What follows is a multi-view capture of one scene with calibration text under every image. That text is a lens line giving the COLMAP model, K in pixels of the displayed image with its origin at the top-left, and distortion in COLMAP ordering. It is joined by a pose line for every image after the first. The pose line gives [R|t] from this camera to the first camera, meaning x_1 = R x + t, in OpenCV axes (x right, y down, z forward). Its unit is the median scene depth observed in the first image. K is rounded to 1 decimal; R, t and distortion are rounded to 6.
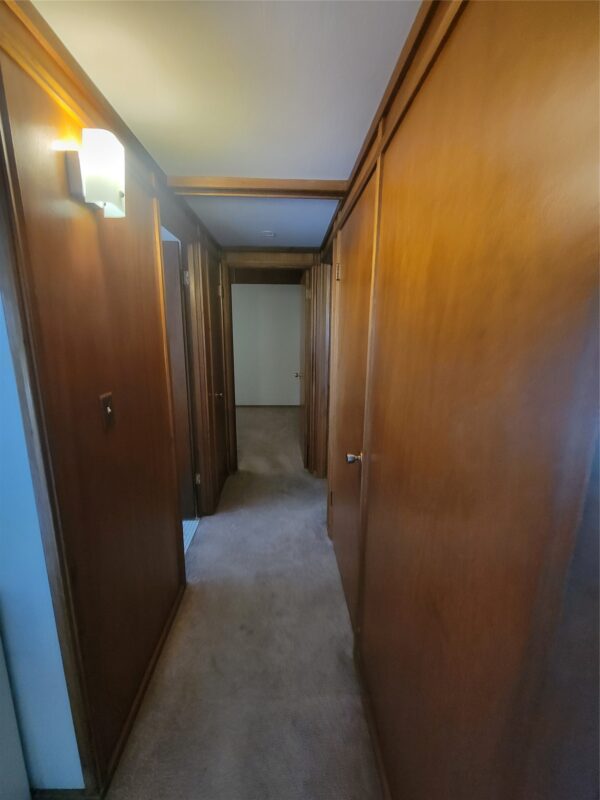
lens RADIAL K [[327.0, 0, 300.0], [0, 327.0, 400.0], [0, 0, 1]] dist [-0.000619, 0.000214]
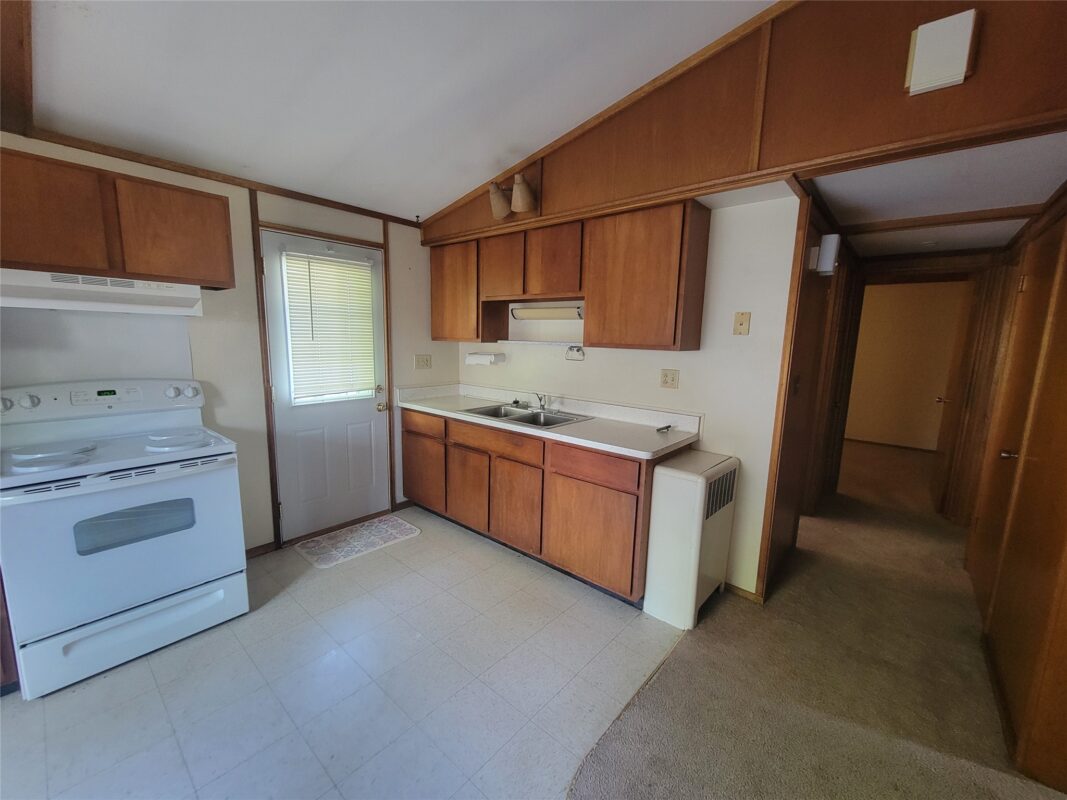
lens RADIAL K [[436.1, 0, 533.5], [0, 436.1, 400.0], [0, 0, 1]] dist [-0.000619, 0.000214]
pose [[0.725788, 0.116044, -0.678060, -0.012131], [-0.160368, 0.987054, -0.002731, 0.125367], [0.668965, 0.110721, 0.735001, -0.608837]]
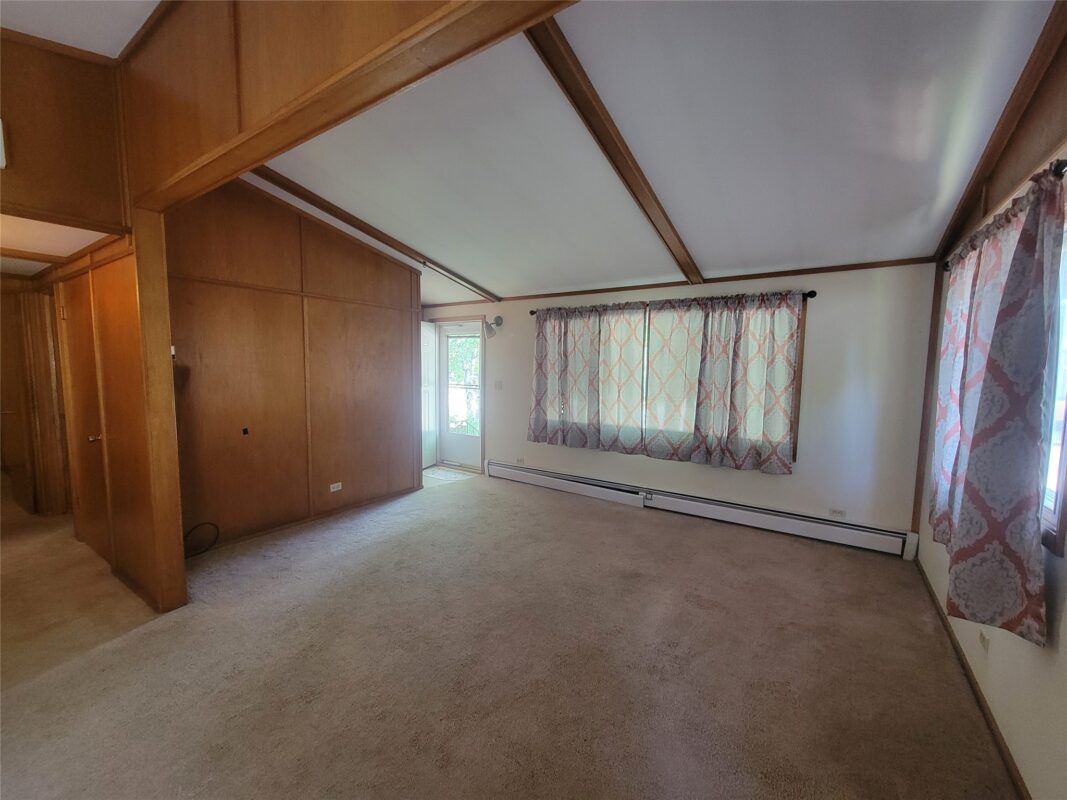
lens RADIAL K [[436.1, 0, 533.5], [0, 436.1, 400.0], [0, 0, 1]] dist [-0.000619, 0.000214]
pose [[0.594849, -0.070927, 0.800702, -0.122500], [0.157302, 0.987112, -0.029422, 0.191030], [-0.788296, 0.143454, 0.598340, -0.976071]]
